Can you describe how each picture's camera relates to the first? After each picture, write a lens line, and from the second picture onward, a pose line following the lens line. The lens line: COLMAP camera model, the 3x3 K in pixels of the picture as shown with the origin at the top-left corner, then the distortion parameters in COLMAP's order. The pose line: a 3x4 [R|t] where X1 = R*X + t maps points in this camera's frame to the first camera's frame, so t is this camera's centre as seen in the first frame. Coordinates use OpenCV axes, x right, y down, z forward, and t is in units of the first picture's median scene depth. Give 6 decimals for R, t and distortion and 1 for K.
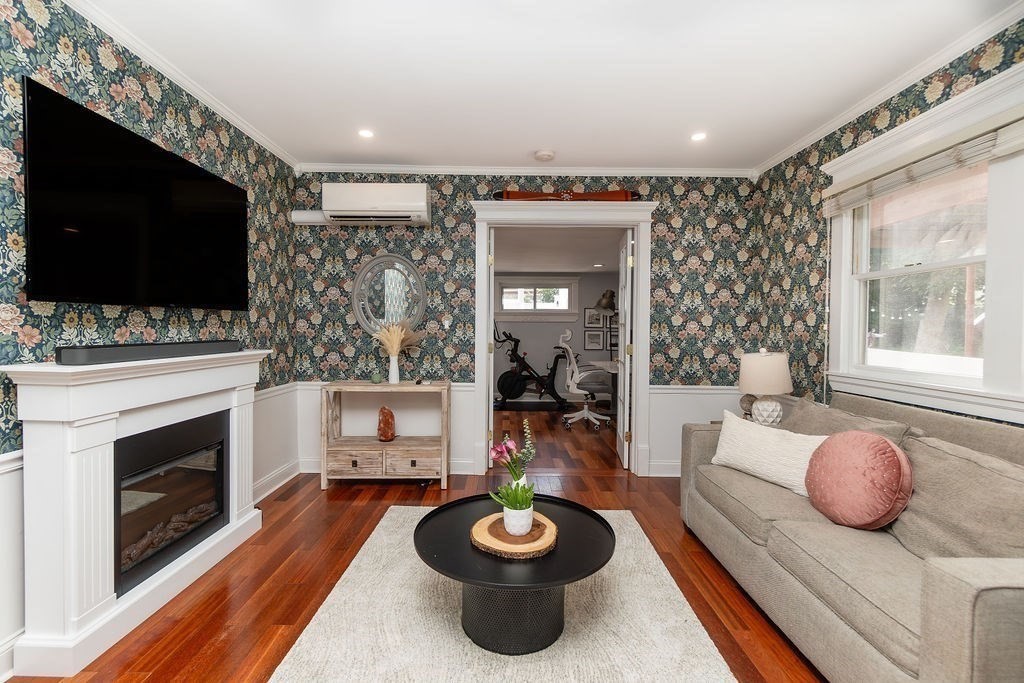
lens RADIAL K [[454.0, 0, 548.7], [0, 454.0, 348.3], [0, 0, 1]] dist [0.002339, 0.000219]
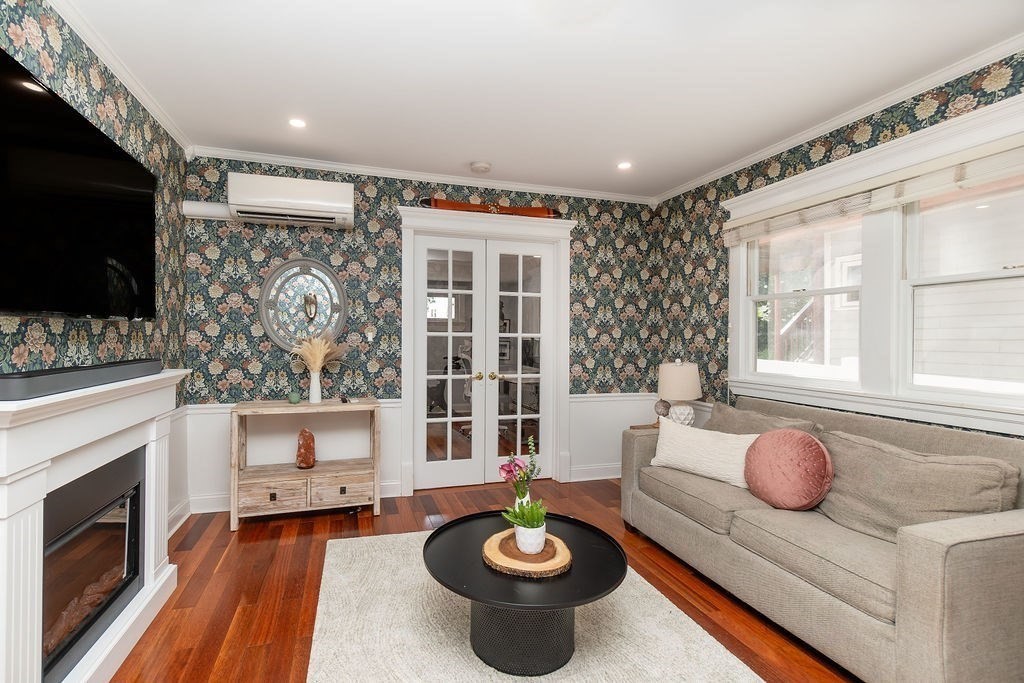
lens RADIAL K [[454.0, 0, 515.1], [0, 454.0, 349.8], [0, 0, 1]] dist [0.002339, 0.000219]
pose [[0.959980, -0.006855, 0.279984, -0.222181], [0.010098, 0.999898, -0.010141, -0.014368], [-0.279886, 0.012562, 0.959951, 0.029486]]
